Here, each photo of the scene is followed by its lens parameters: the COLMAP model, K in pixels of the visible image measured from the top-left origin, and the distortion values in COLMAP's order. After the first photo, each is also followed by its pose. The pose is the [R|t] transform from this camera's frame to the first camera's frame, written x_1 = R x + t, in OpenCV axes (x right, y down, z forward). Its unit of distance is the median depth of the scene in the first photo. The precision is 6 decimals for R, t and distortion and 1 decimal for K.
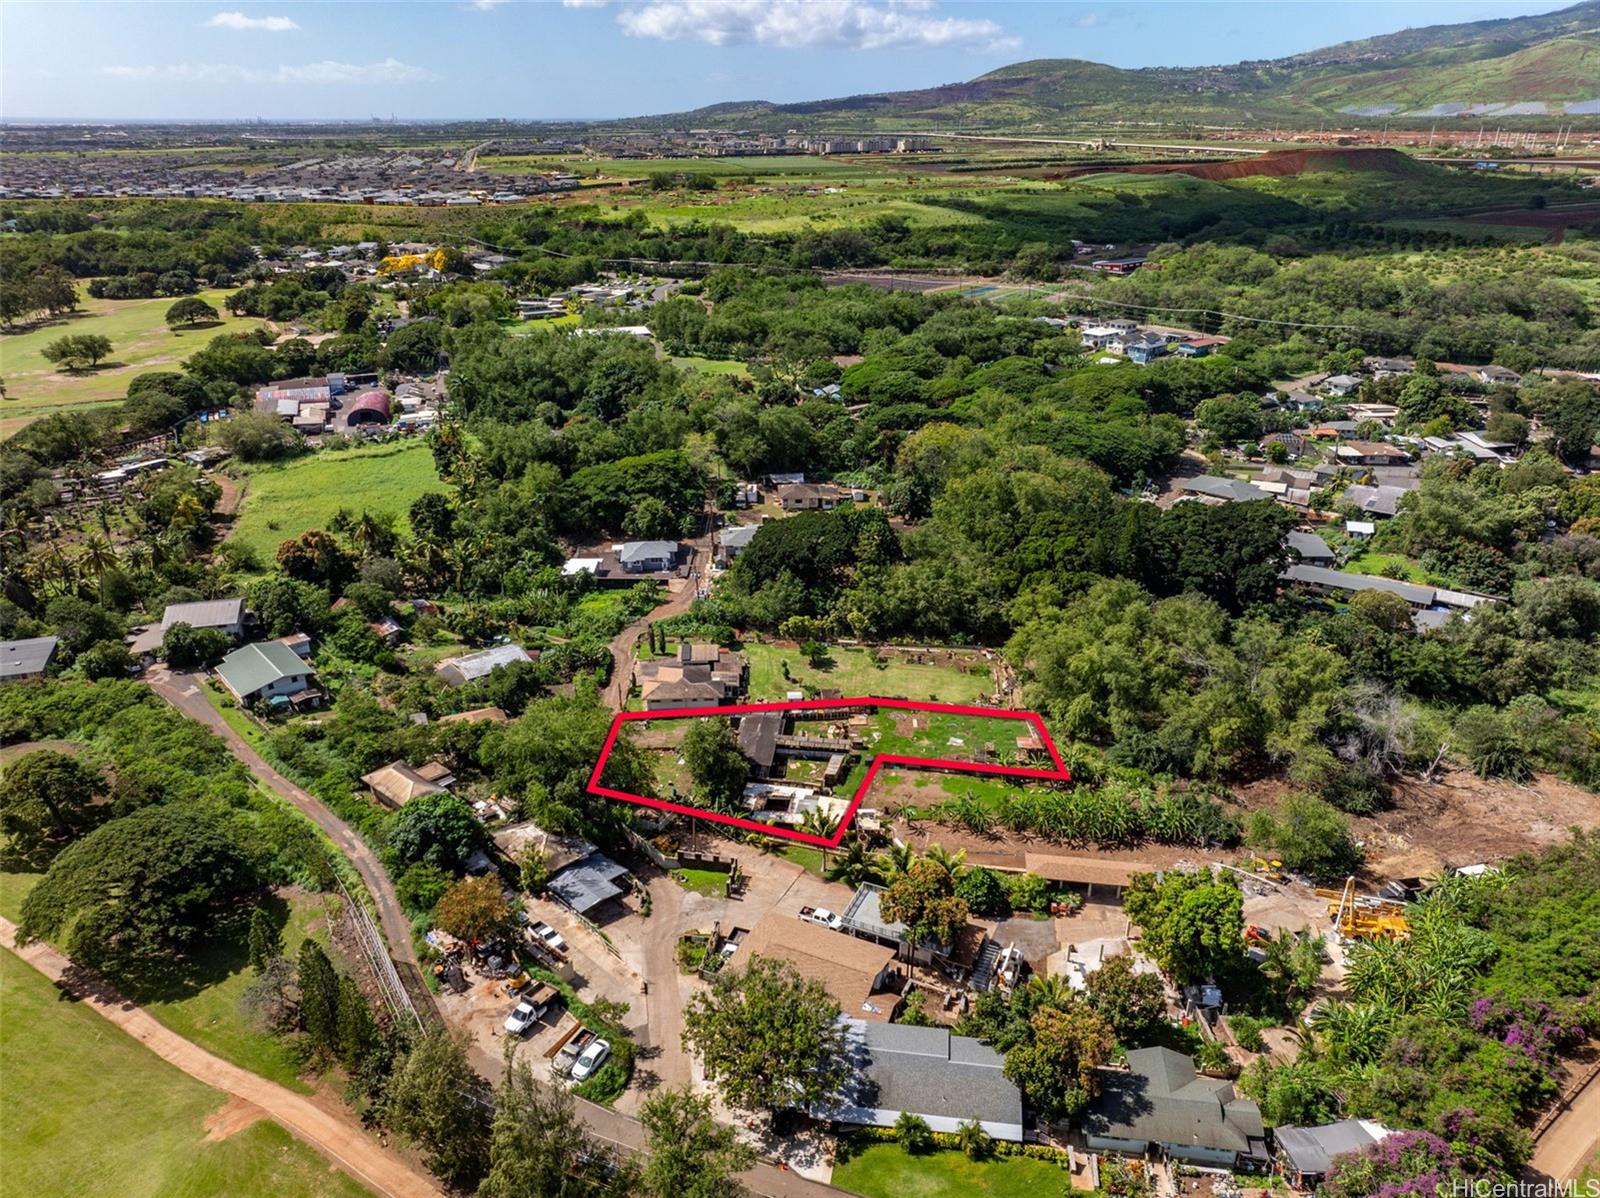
lens RADIAL K [[1112.9, 0, 800.0], [0, 1112.9, 599.0], [0, 0, 1]] dist [0.002837, -0.009527]
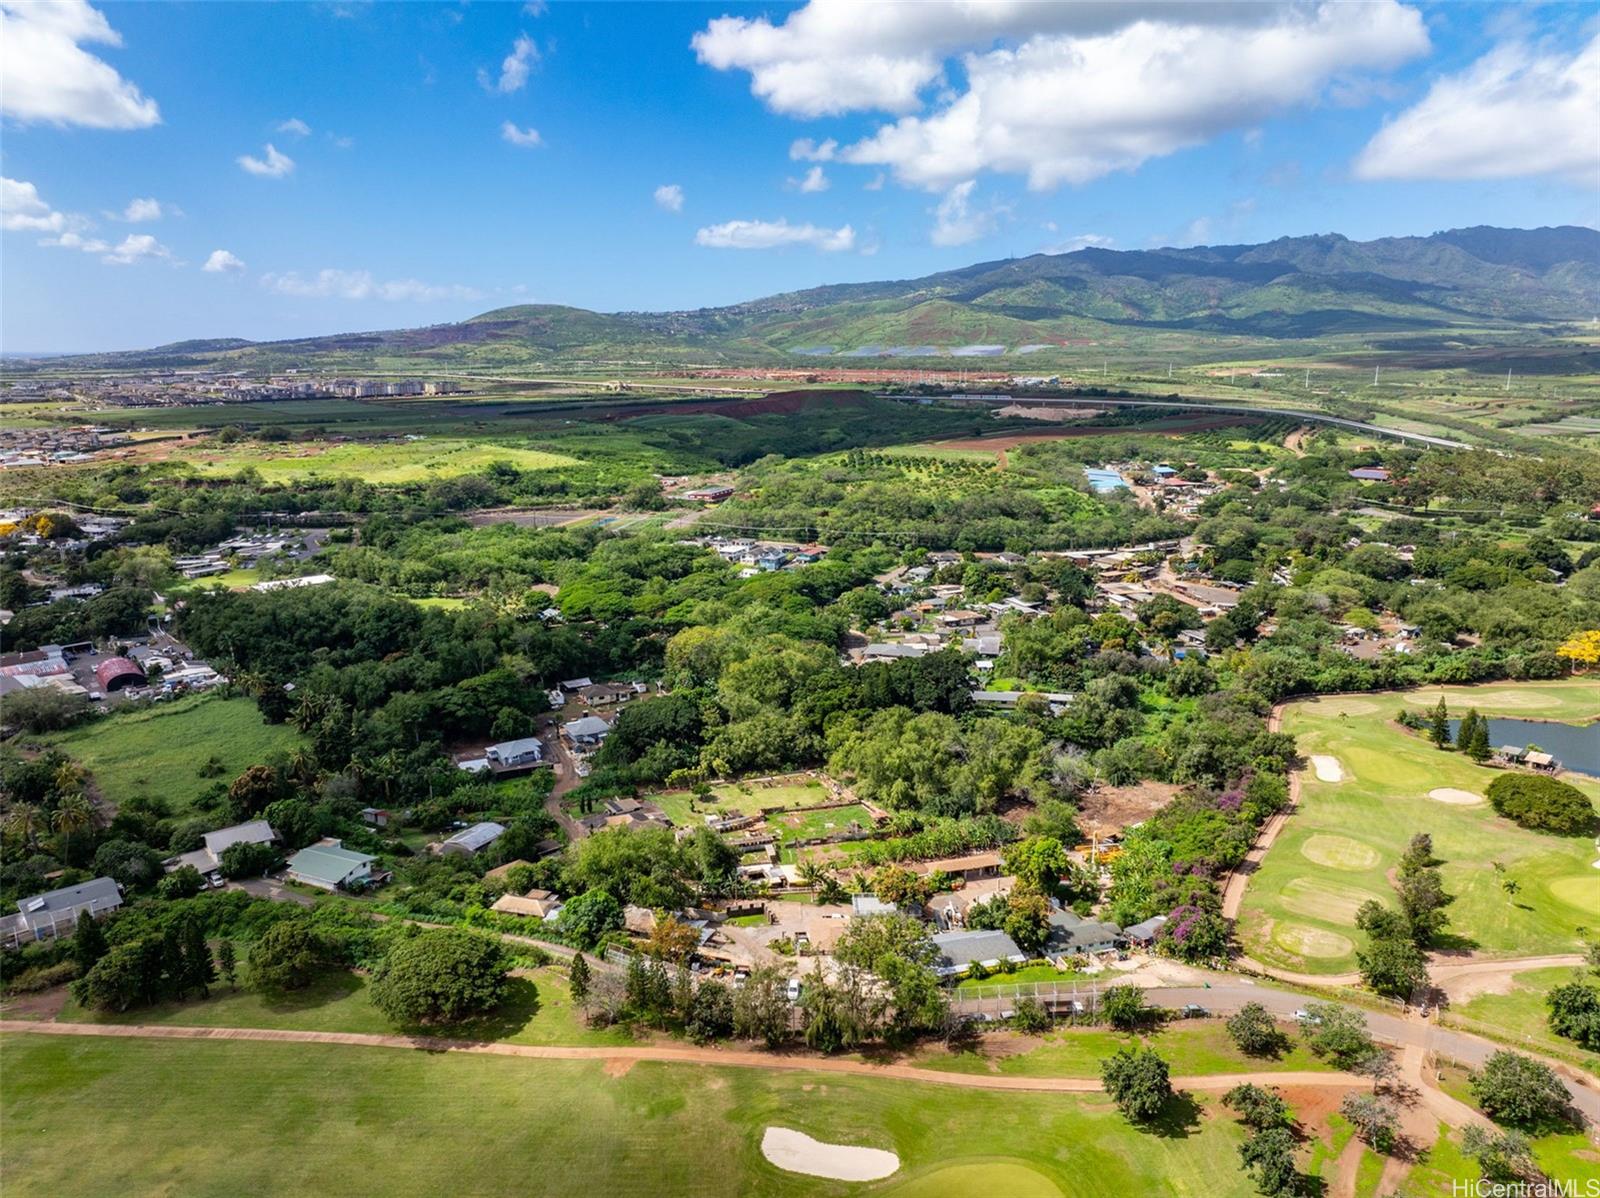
lens RADIAL K [[1095.8, 0, 801.8], [0, 1095.8, 632.7], [0, 0, 1]] dist [0.016446, -0.001560]
pose [[0.906168, -0.105493, 0.409549, -0.230774], [0.168896, 0.978084, -0.121761, 0.023298], [-0.387728, 0.179507, 0.904126, -0.181877]]
